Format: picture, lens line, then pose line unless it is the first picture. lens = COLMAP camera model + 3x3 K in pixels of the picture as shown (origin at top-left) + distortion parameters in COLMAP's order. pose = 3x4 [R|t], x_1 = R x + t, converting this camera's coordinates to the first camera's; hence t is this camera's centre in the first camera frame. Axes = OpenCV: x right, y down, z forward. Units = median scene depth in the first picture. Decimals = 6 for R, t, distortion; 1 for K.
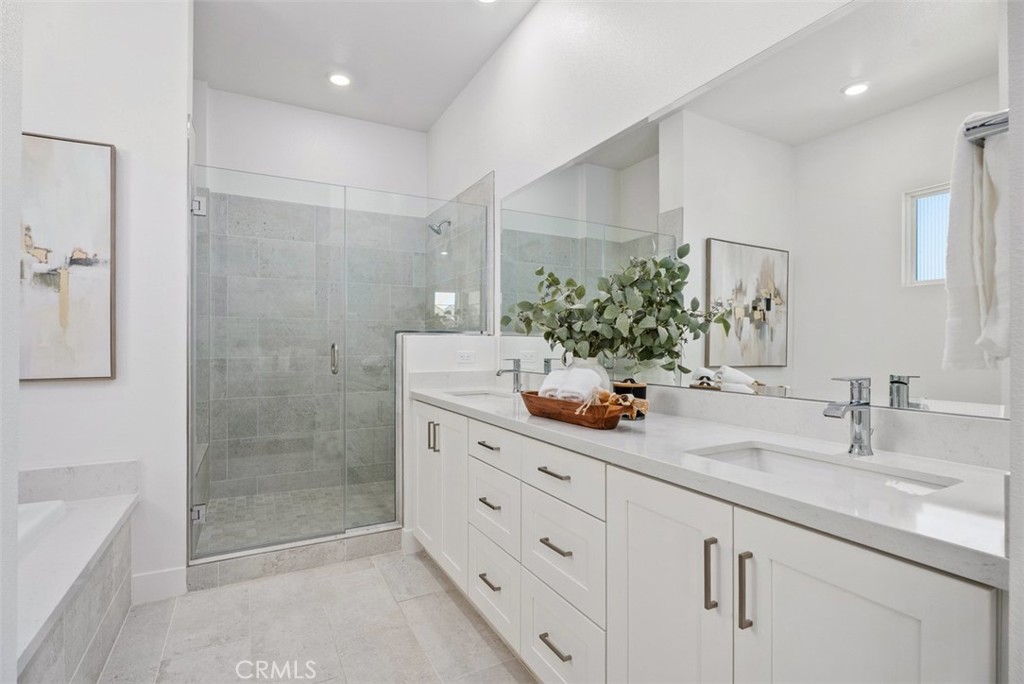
lens RADIAL K [[492.9, 0, 514.7], [0, 492.9, 343.5], [0, 0, 1]] dist [-0.009229, 0.000804]
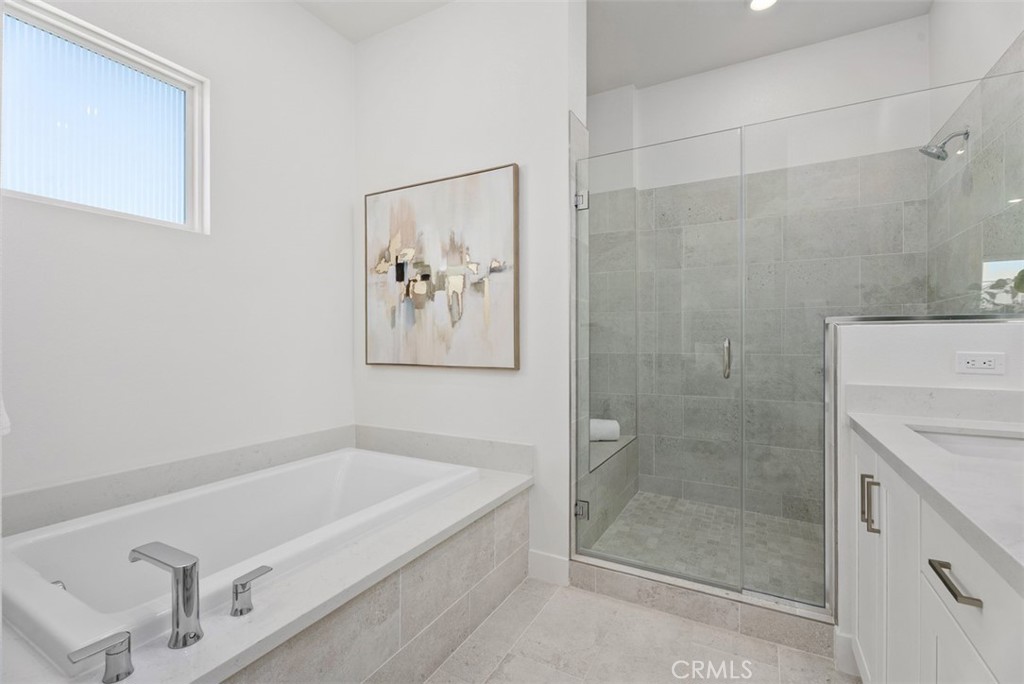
lens RADIAL K [[458.6, 0, 506.3], [0, 458.6, 337.9], [0, 0, 1]] dist [0.004065, -0.000682]
pose [[0.536148, -0.002867, -0.844119, 0.052591], [0.001182, 0.999996, -0.002645, 0.001255], [0.844123, 0.000420, 0.536149, 0.334640]]
